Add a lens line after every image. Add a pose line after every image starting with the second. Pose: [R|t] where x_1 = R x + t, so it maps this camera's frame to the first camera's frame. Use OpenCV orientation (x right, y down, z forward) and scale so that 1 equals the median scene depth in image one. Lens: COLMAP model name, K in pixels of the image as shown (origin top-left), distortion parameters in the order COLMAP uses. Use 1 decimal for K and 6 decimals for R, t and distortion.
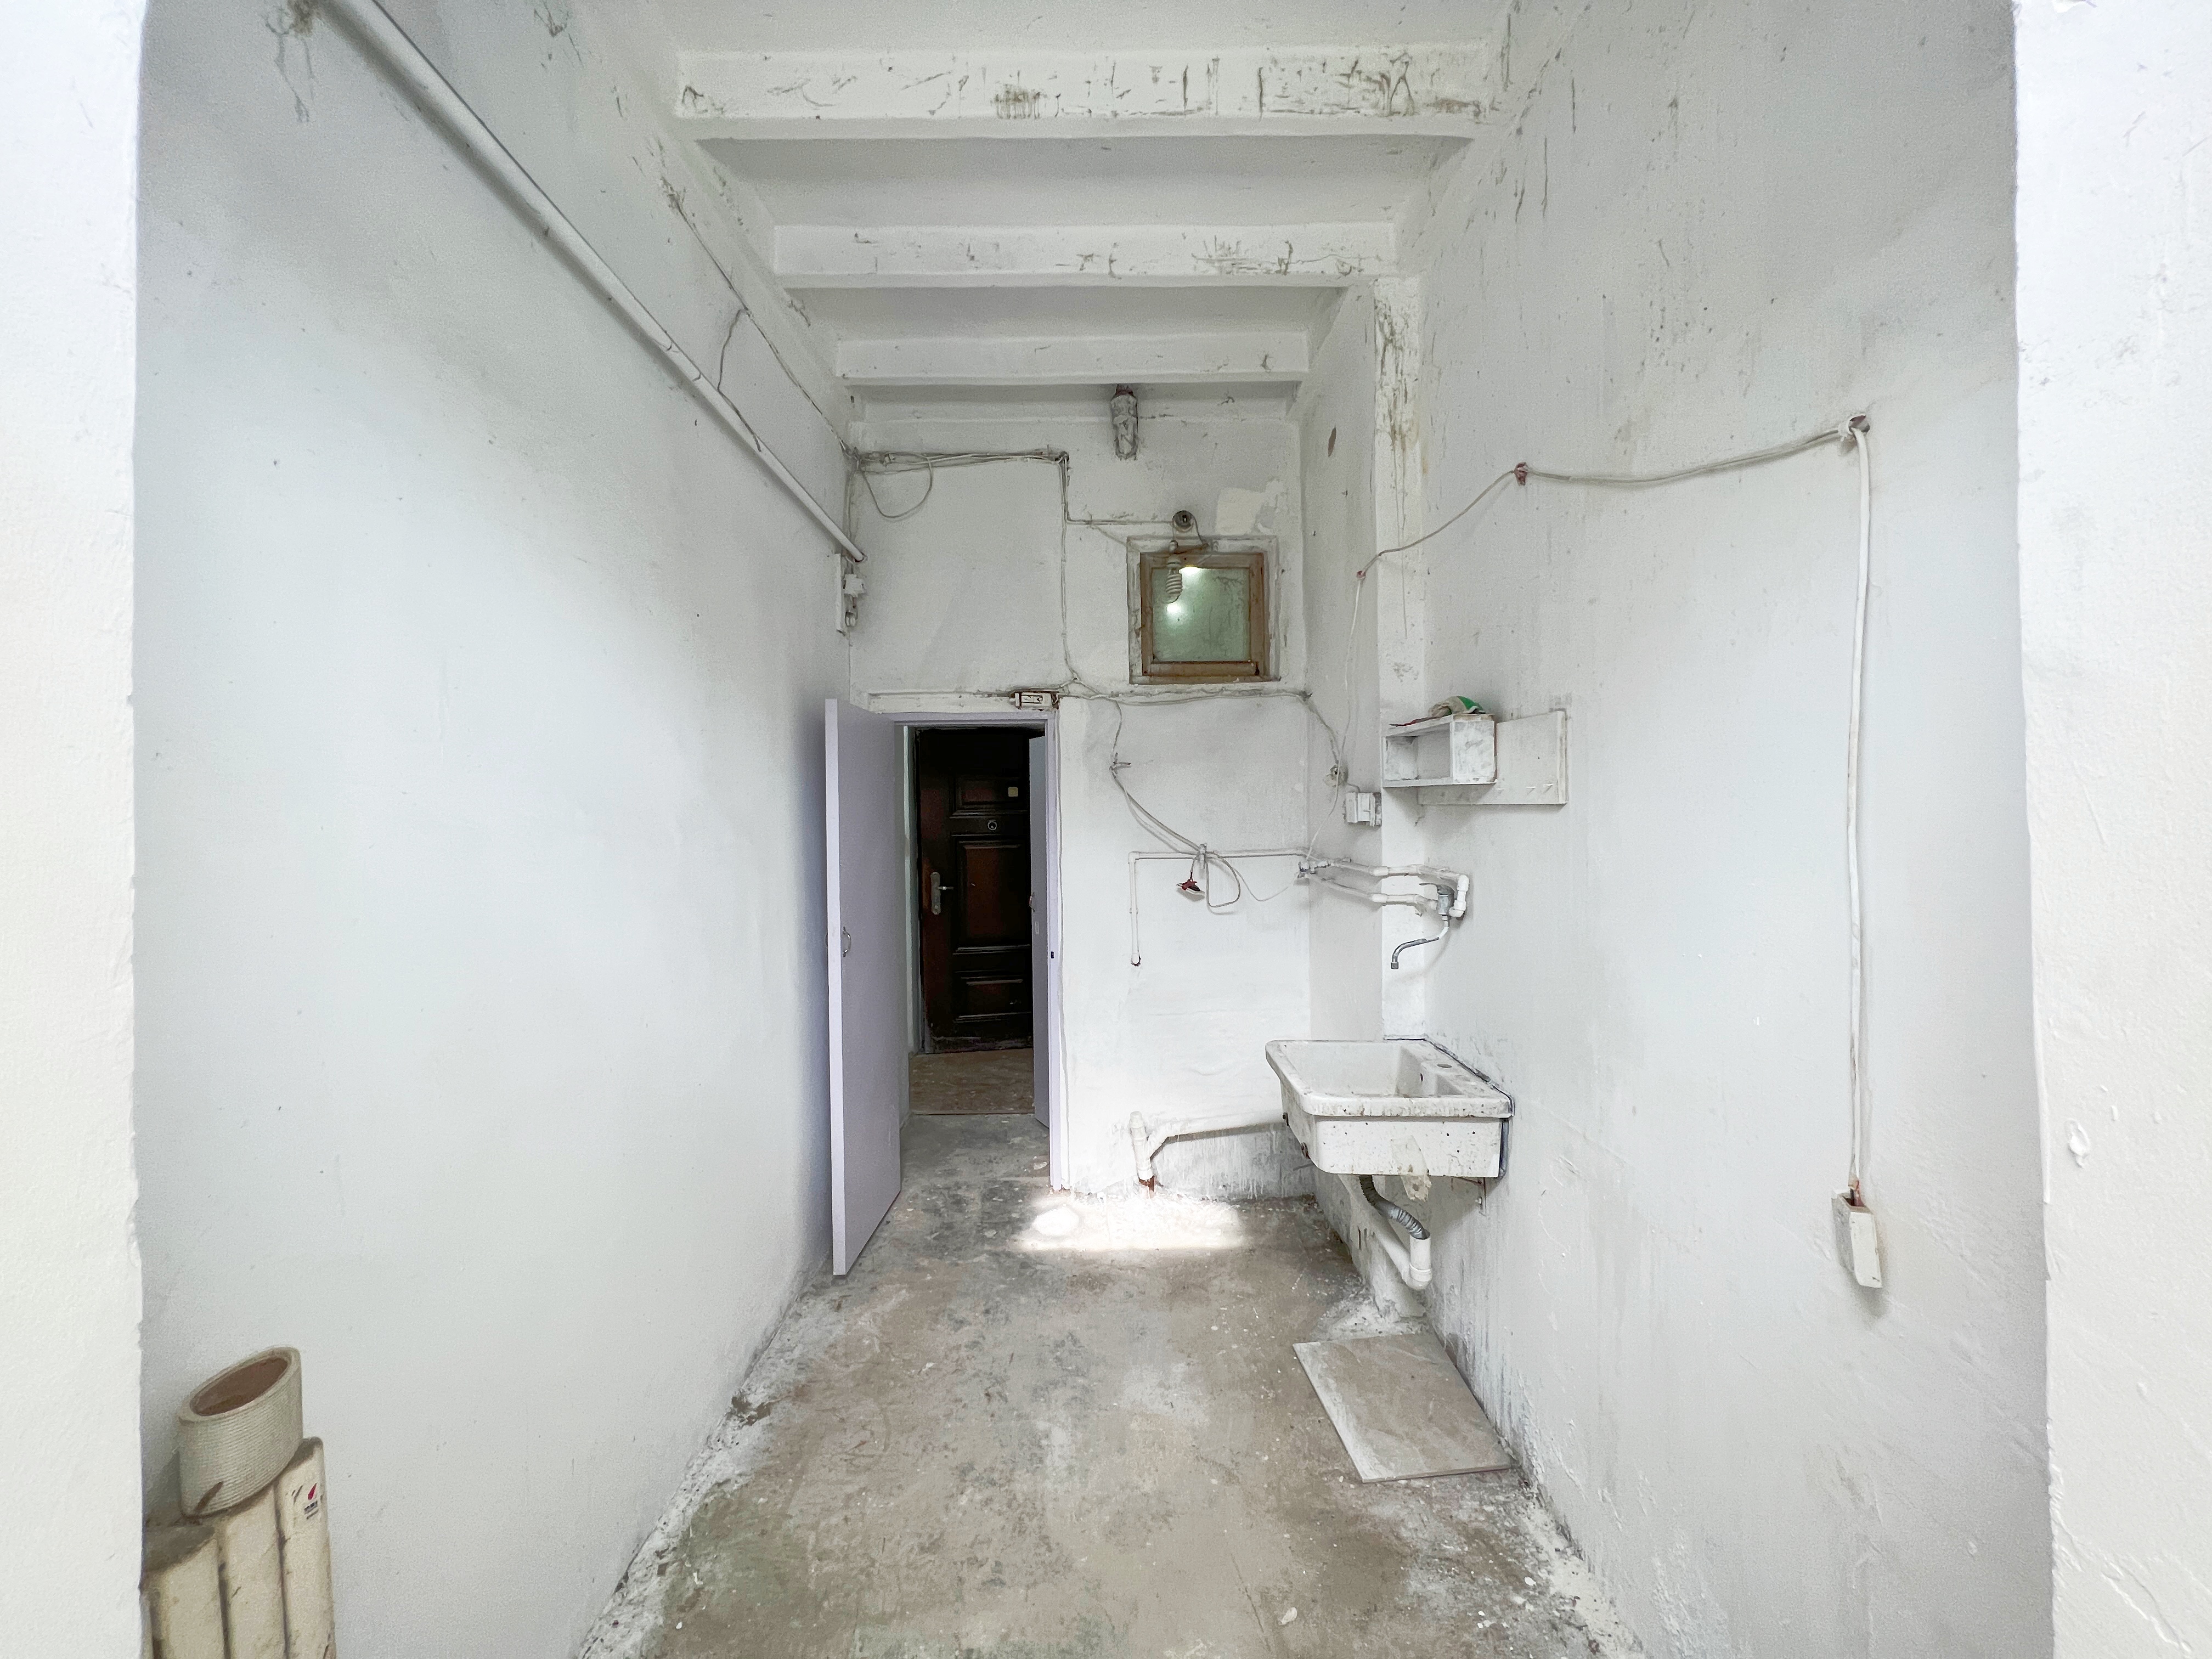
lens RADIAL K [[878.6, 0, 1110.6], [0, 878.6, 825.2], [0, 0, 1]] dist [-0.000051, 0.000149]
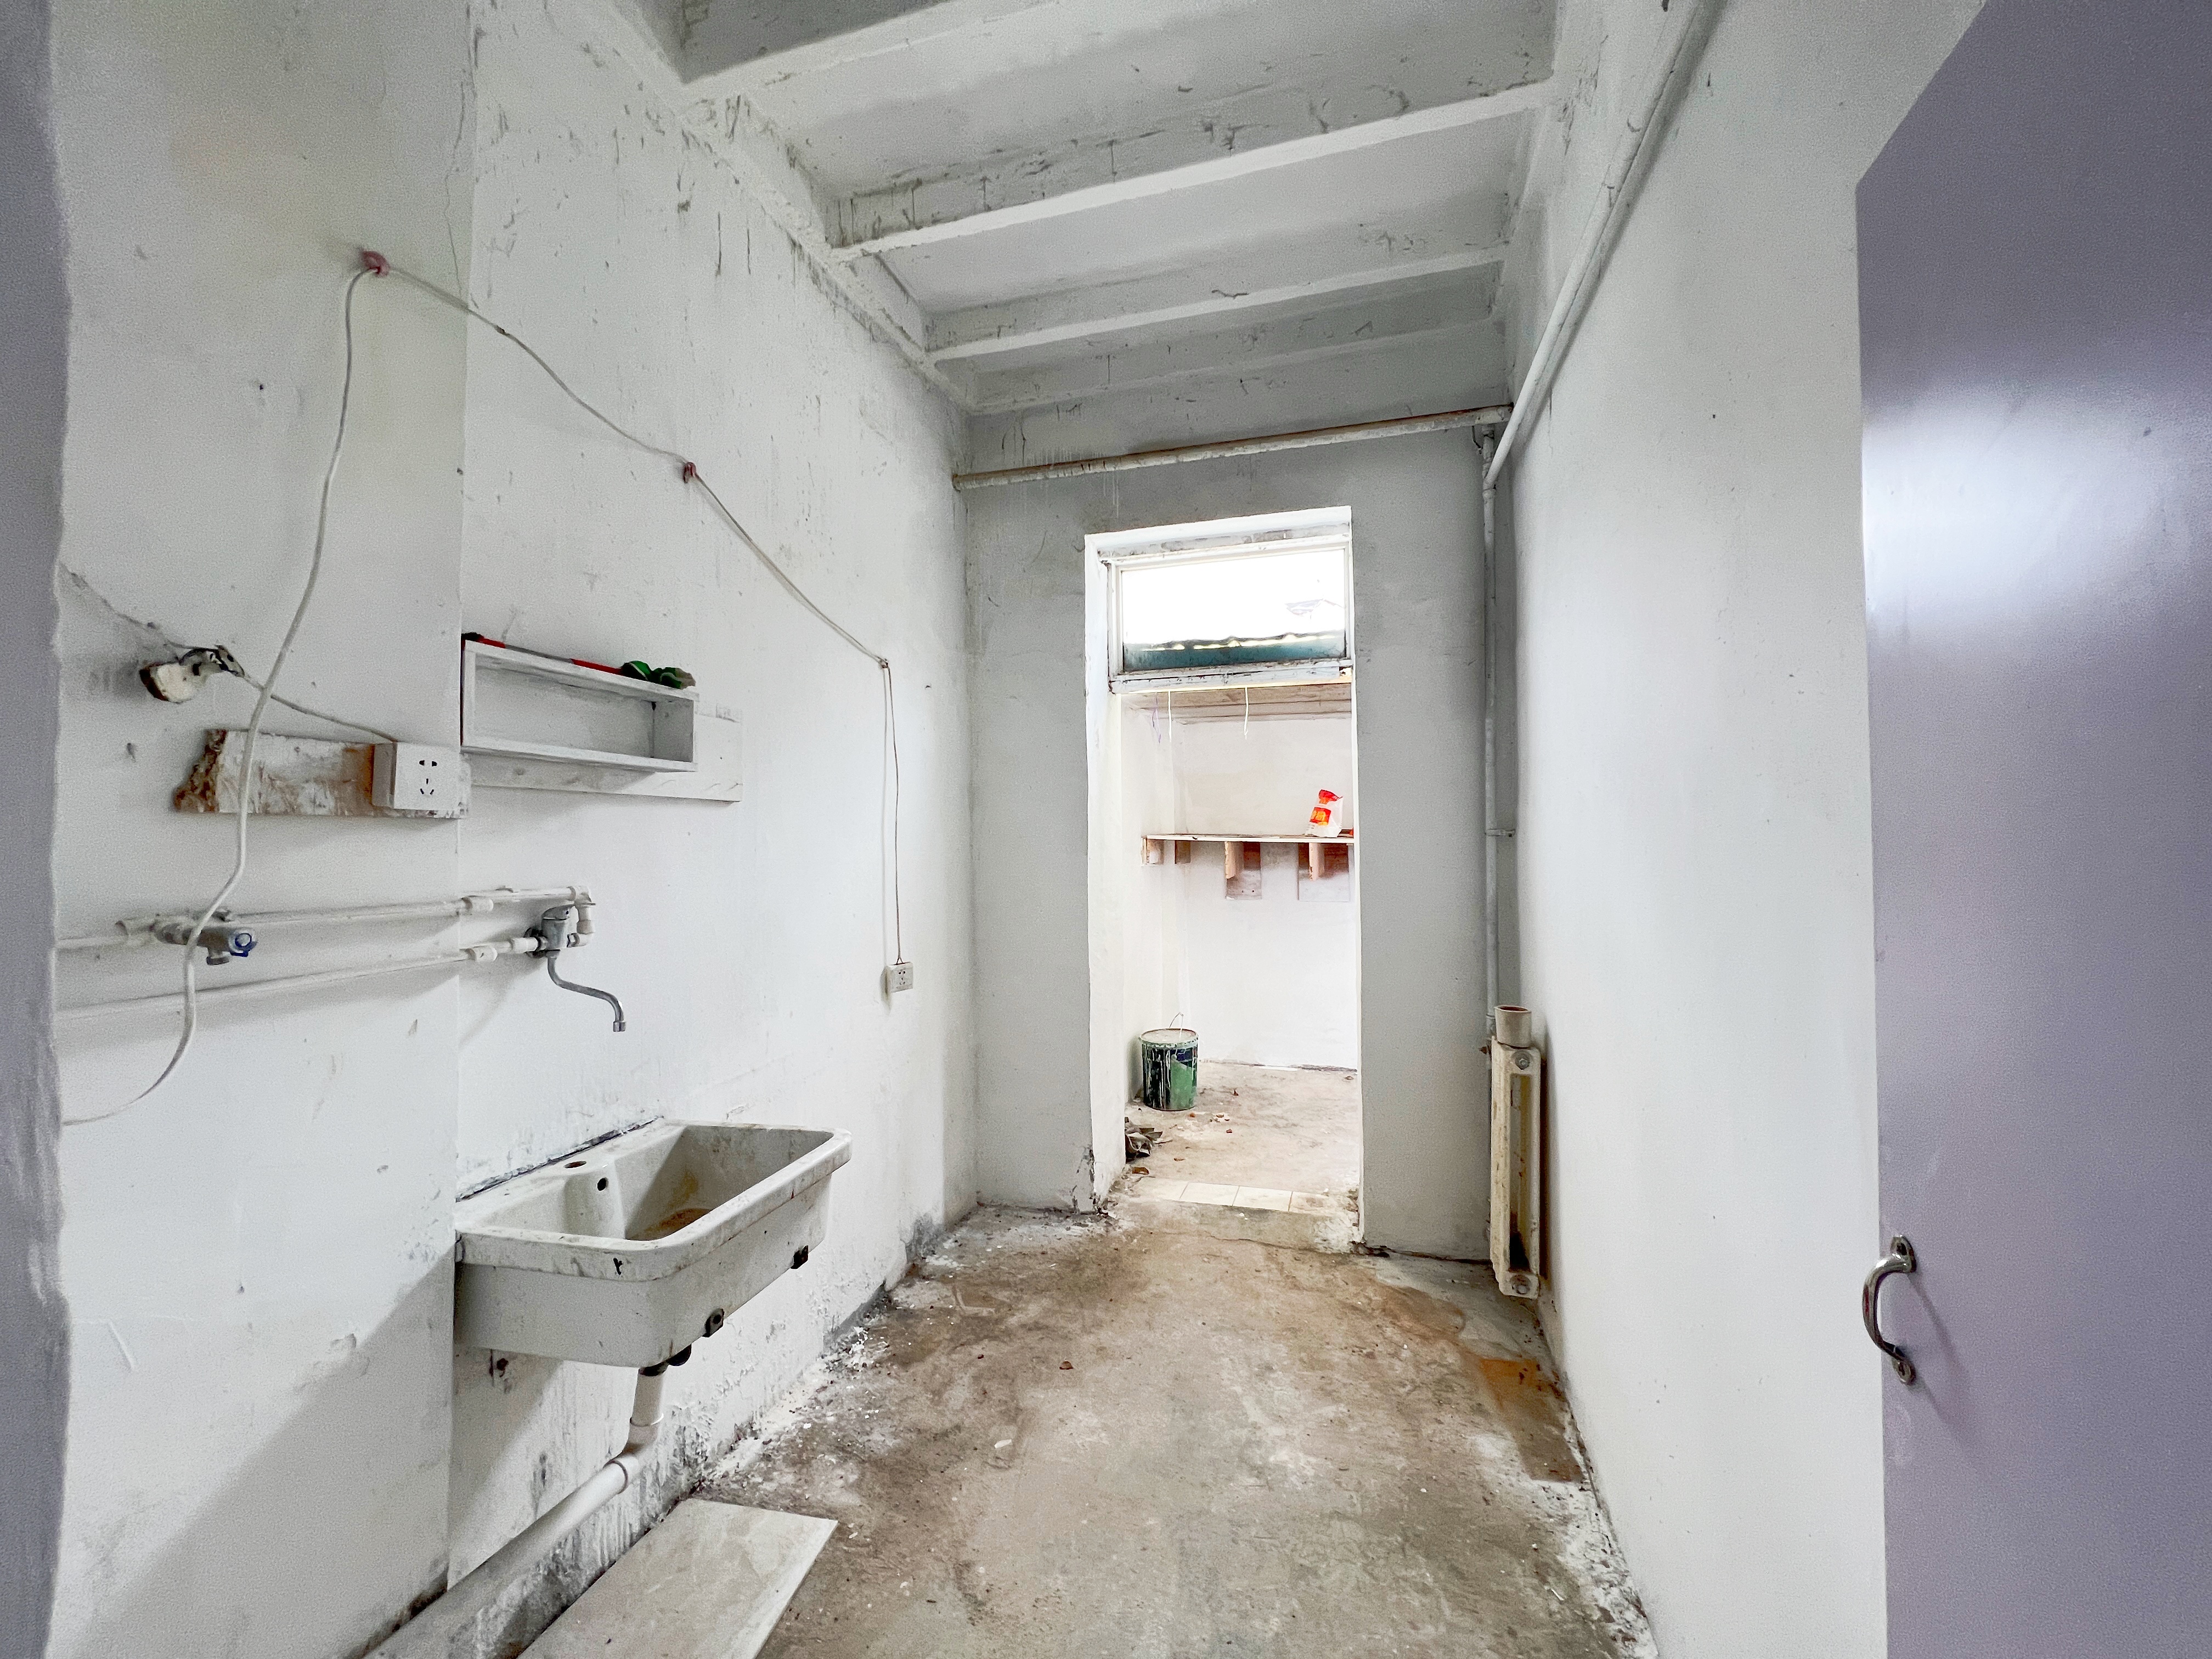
lens RADIAL K [[878.6, 0, 1118.0], [0, 878.6, 828.8], [0, 0, 1]] dist [-0.000051, 0.000149]
pose [[-0.961764, 0.026798, 0.272564, -0.288401], [0.028311, 0.999598, 0.001620, 0.024917], [-0.272411, 0.009274, -0.962136, 1.944689]]
